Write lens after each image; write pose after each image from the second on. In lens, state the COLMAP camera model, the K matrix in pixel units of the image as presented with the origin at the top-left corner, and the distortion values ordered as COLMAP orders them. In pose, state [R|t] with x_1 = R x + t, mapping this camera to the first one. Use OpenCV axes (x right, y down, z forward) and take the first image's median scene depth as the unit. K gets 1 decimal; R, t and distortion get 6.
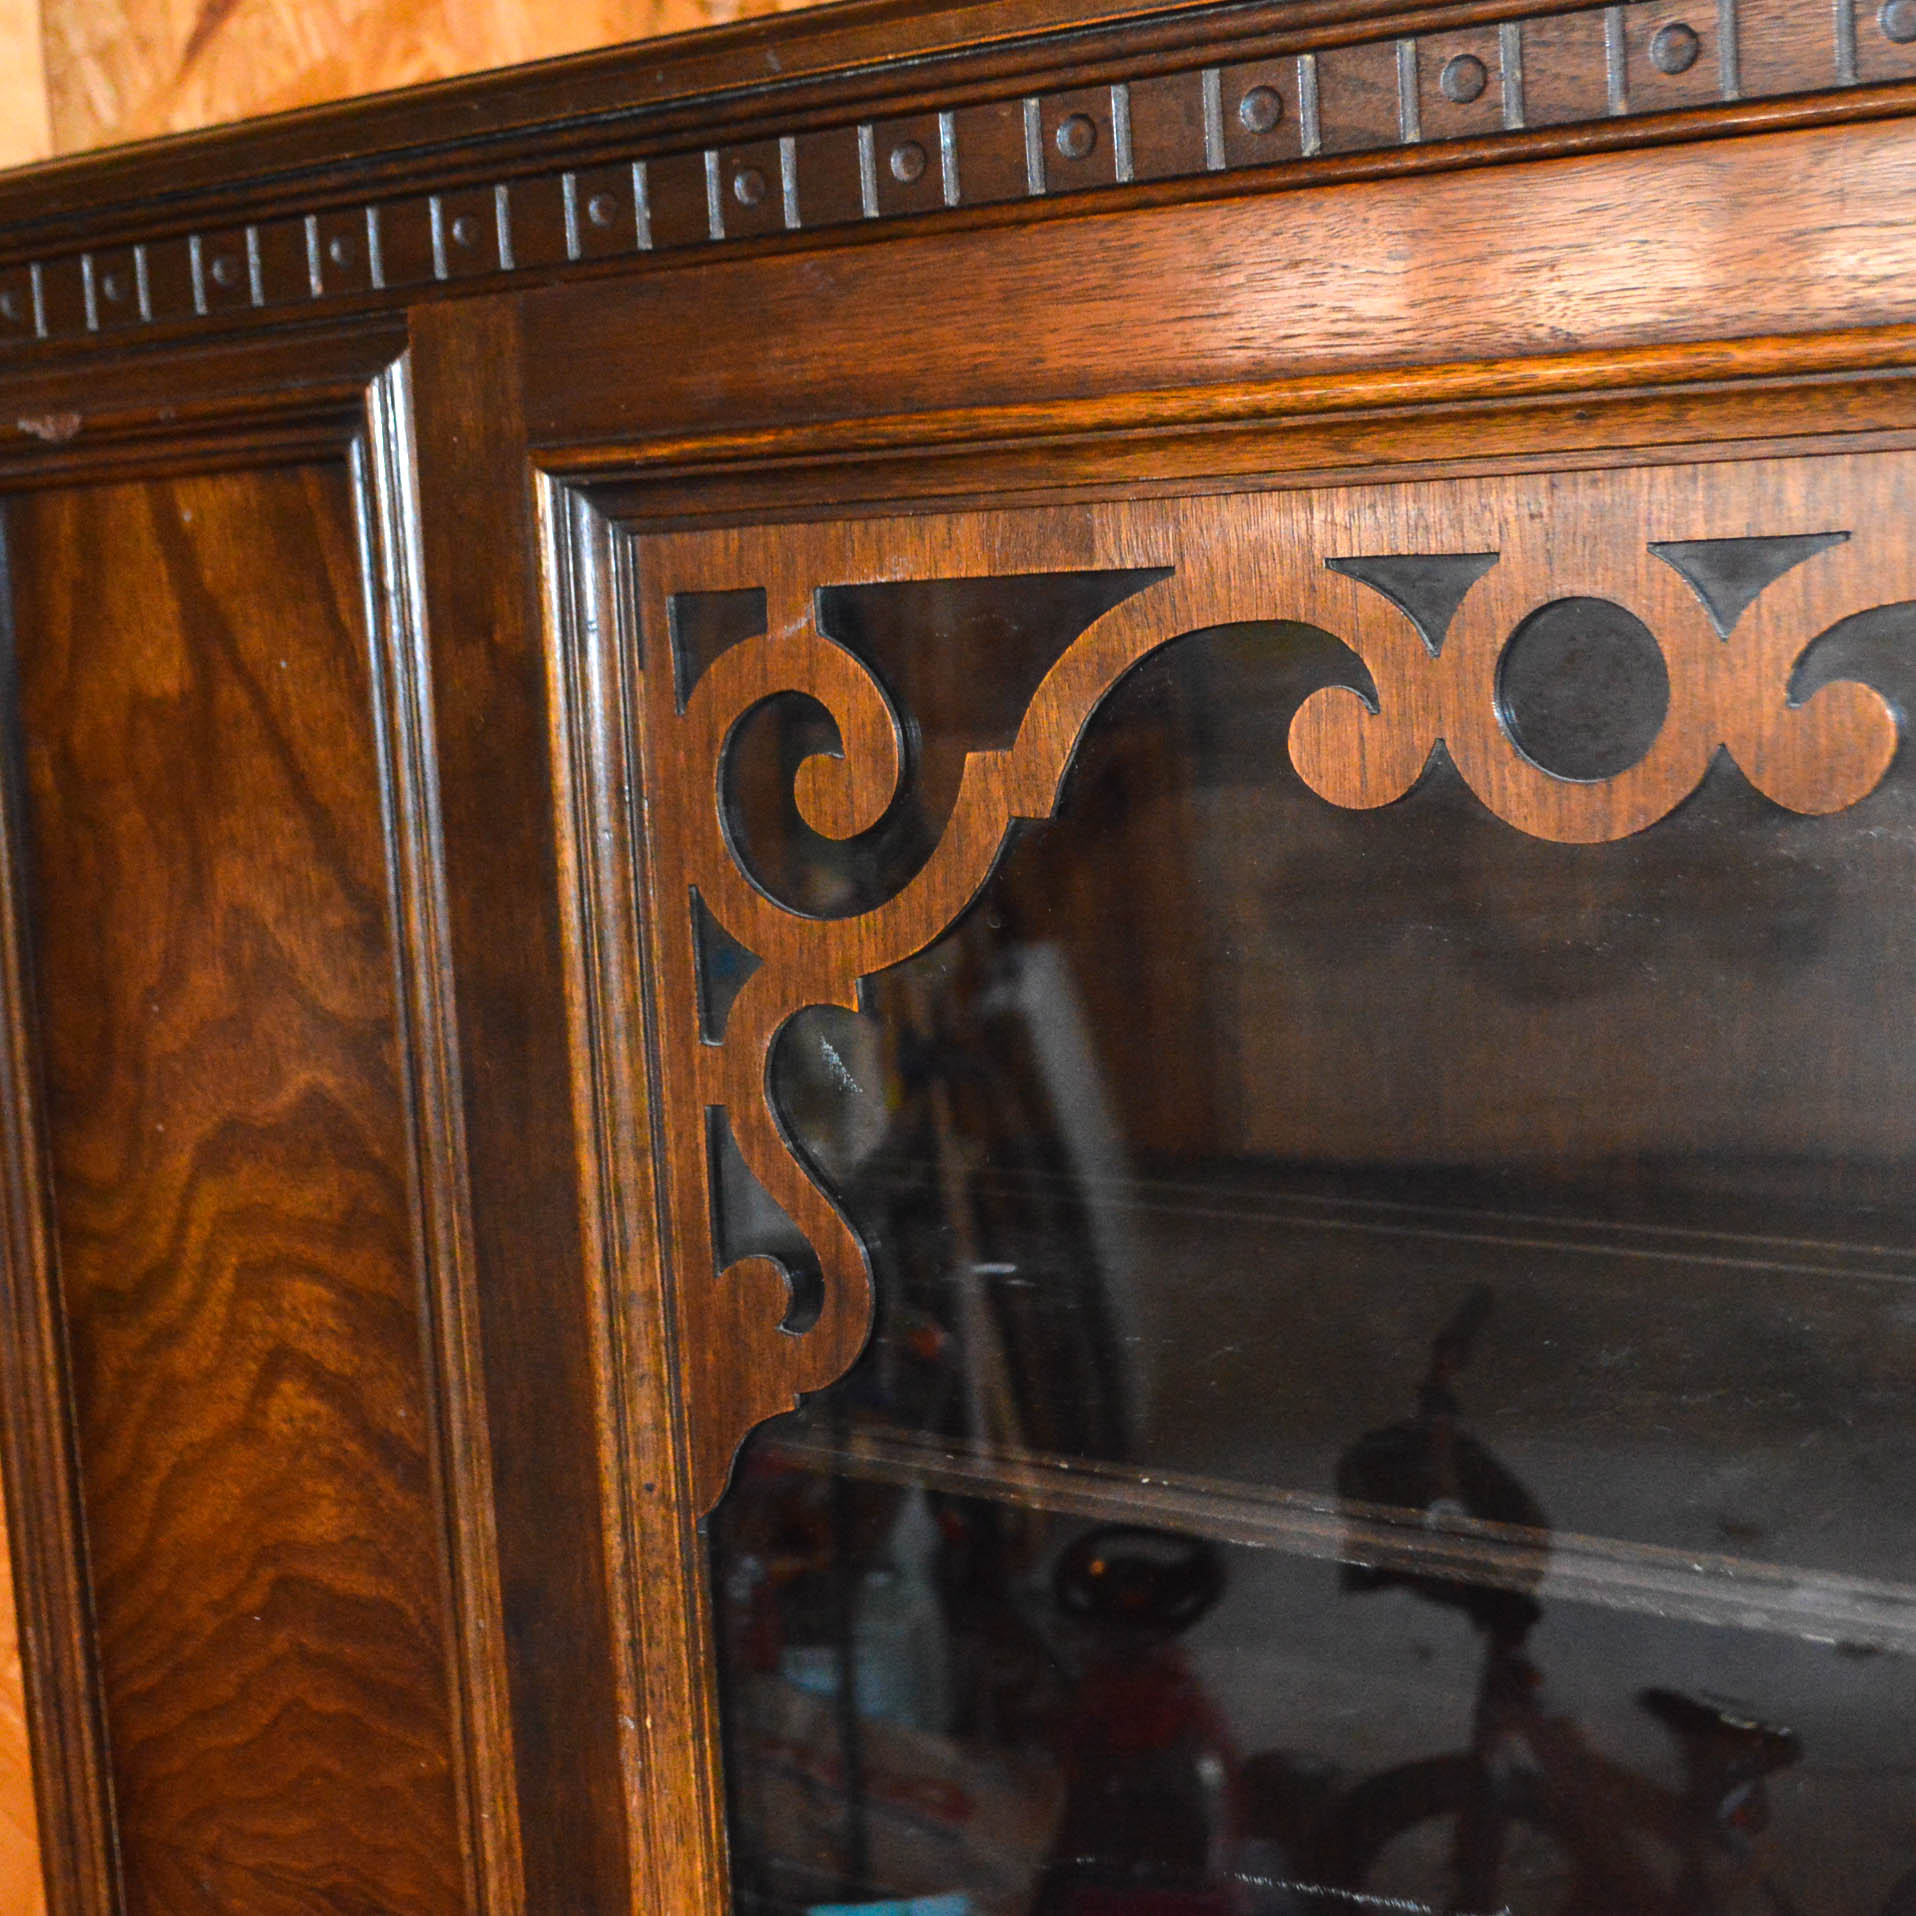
lens RADIAL K [[3068.8, 0, 958.0], [0, 3068.8, 958.0], [0, 0, 1]] dist [-0.038445, -0.133623]
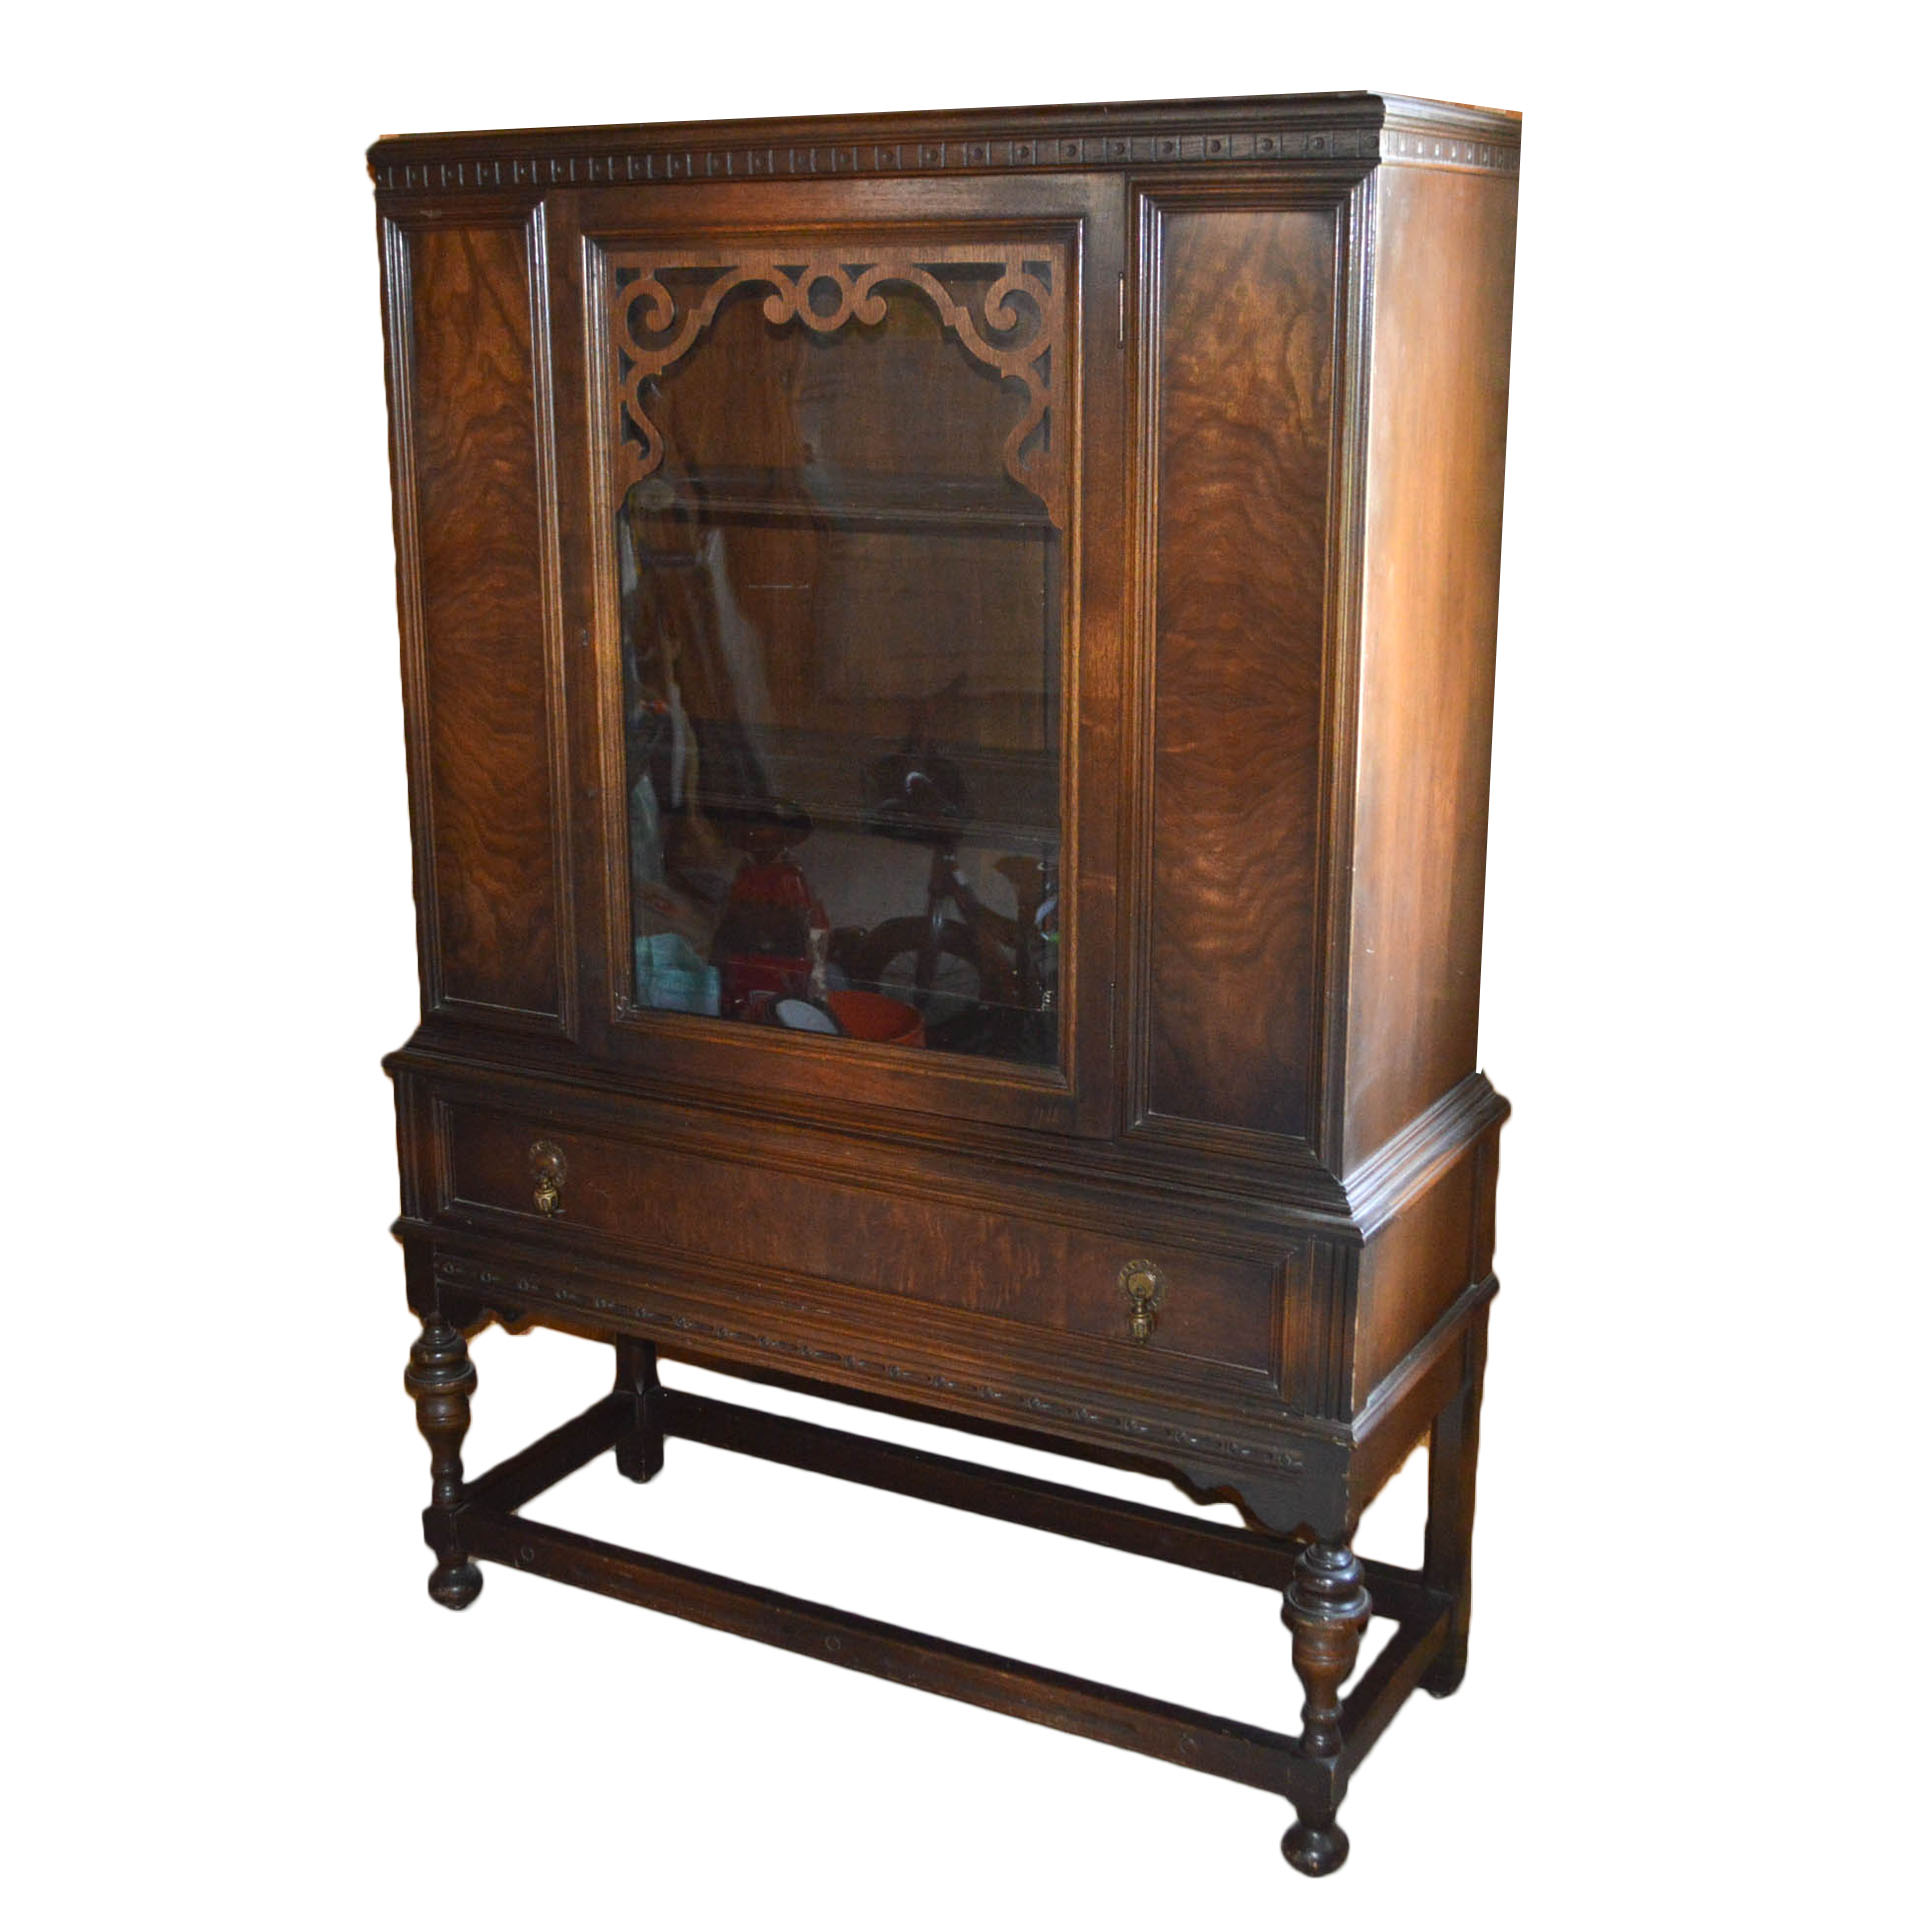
lens RADIAL K [[2527.9, 0, 958.0], [0, 2527.9, 958.0], [0, 0, 1]] dist [-0.042070, -0.021753]
pose [[0.992263, 0.018170, 0.122814, -0.037025], [-0.033601, 0.991617, 0.124768, 0.340265], [-0.119517, -0.127929, 0.984556, -2.341819]]
